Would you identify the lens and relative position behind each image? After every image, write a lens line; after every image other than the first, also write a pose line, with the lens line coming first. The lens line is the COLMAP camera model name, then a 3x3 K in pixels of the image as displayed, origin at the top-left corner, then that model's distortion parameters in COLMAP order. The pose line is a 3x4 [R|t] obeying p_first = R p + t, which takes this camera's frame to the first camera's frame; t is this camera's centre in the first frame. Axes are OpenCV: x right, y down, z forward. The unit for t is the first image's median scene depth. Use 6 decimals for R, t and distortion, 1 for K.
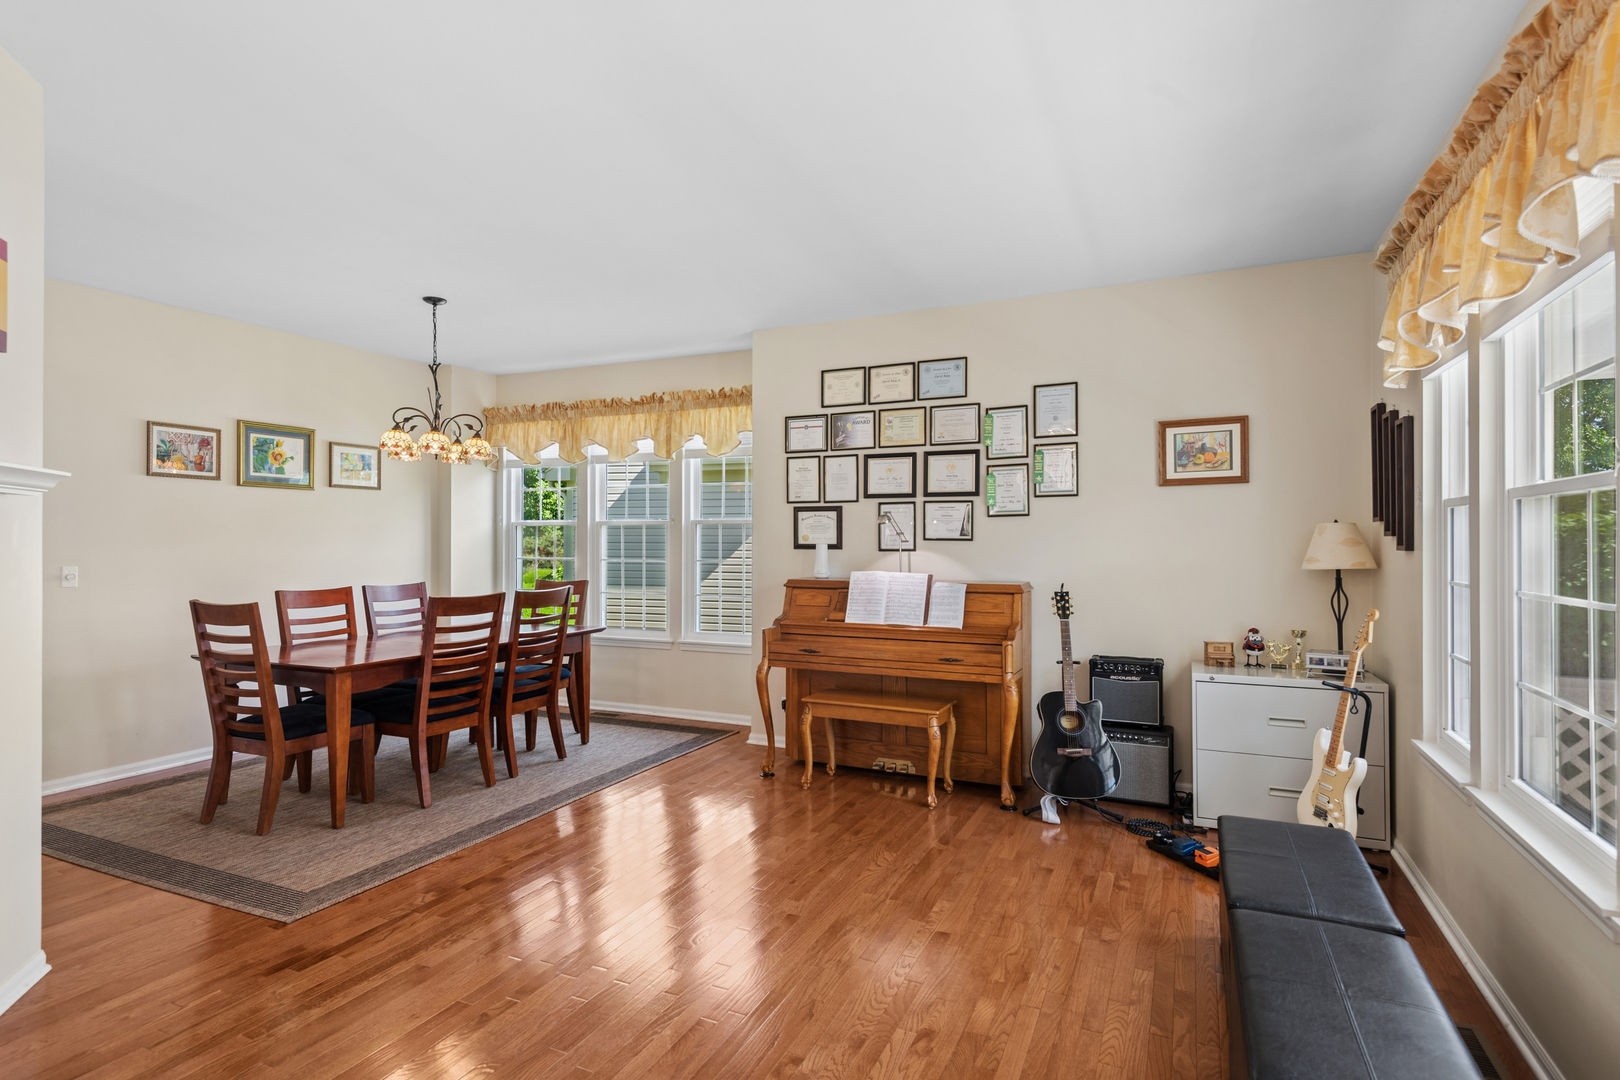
lens RADIAL K [[839.4, 0, 821.6], [0, 839.4, 539.2], [0, 0, 1]] dist [0.024256, -0.004167]
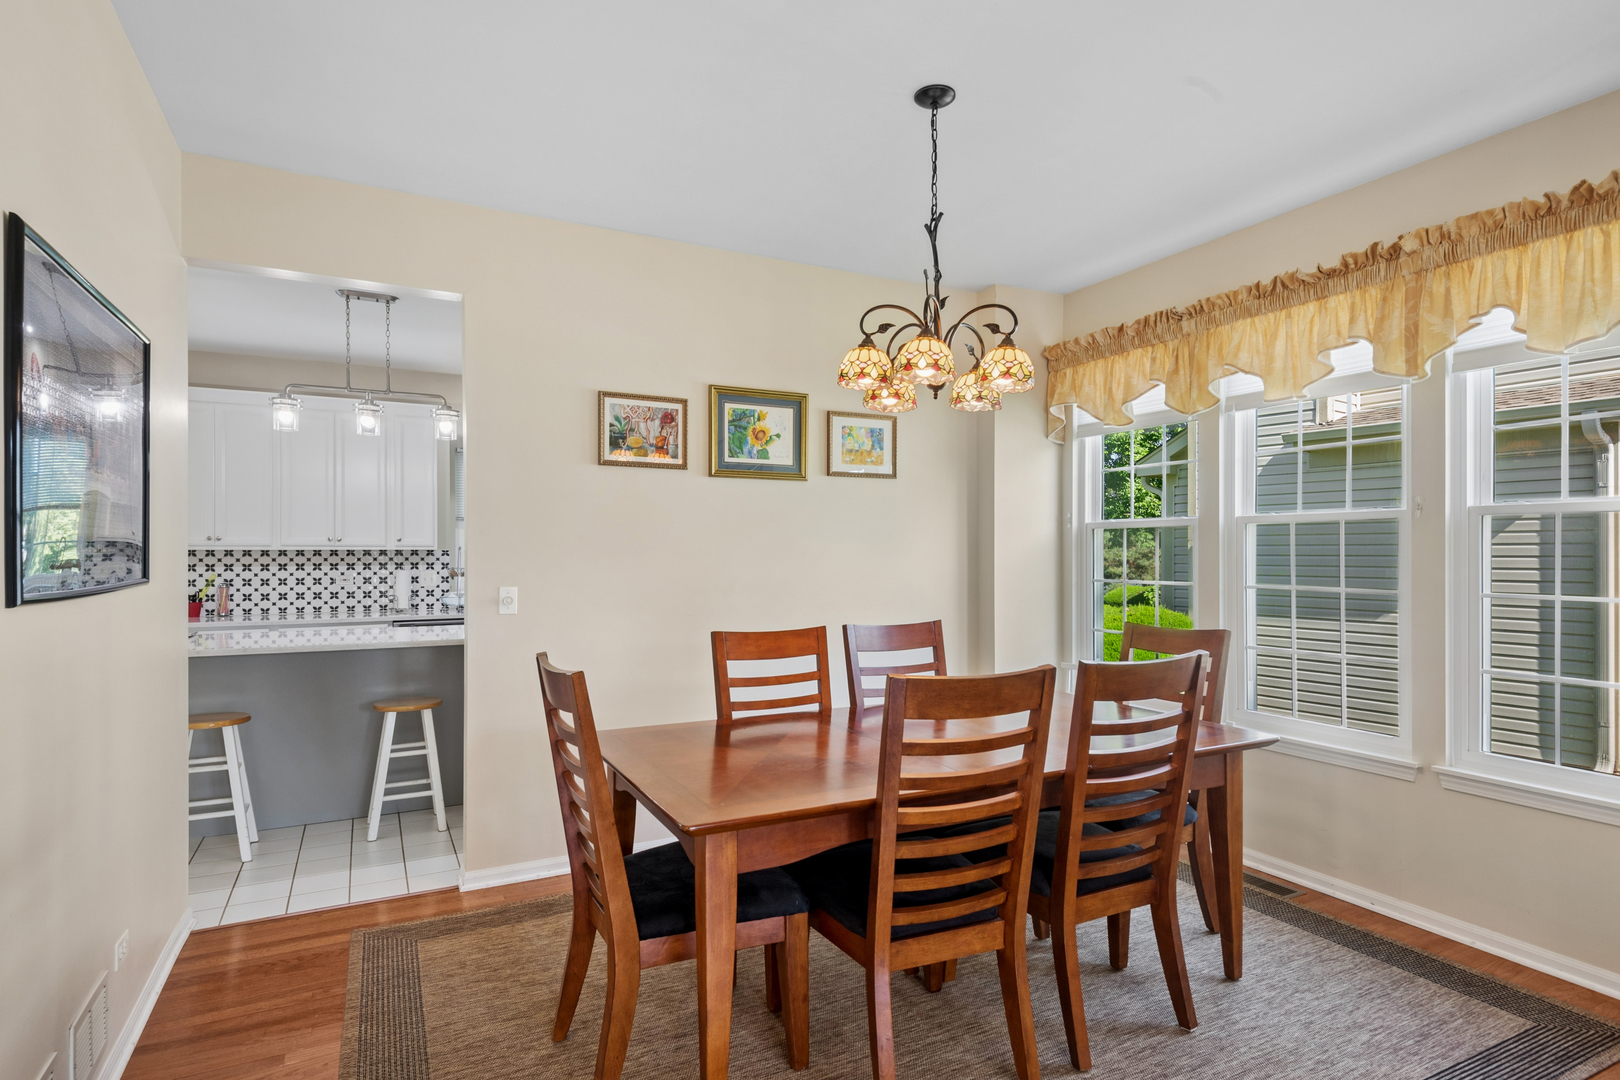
lens RADIAL K [[839.4, 0, 814.1], [0, 839.4, 553.0], [0, 0, 1]] dist [0.024256, -0.004167]
pose [[0.776573, -0.002287, -0.630023, -0.167140], [0.002755, 0.999996, -0.000233, 0.002292], [0.630021, -0.001555, 0.776576, 0.493845]]
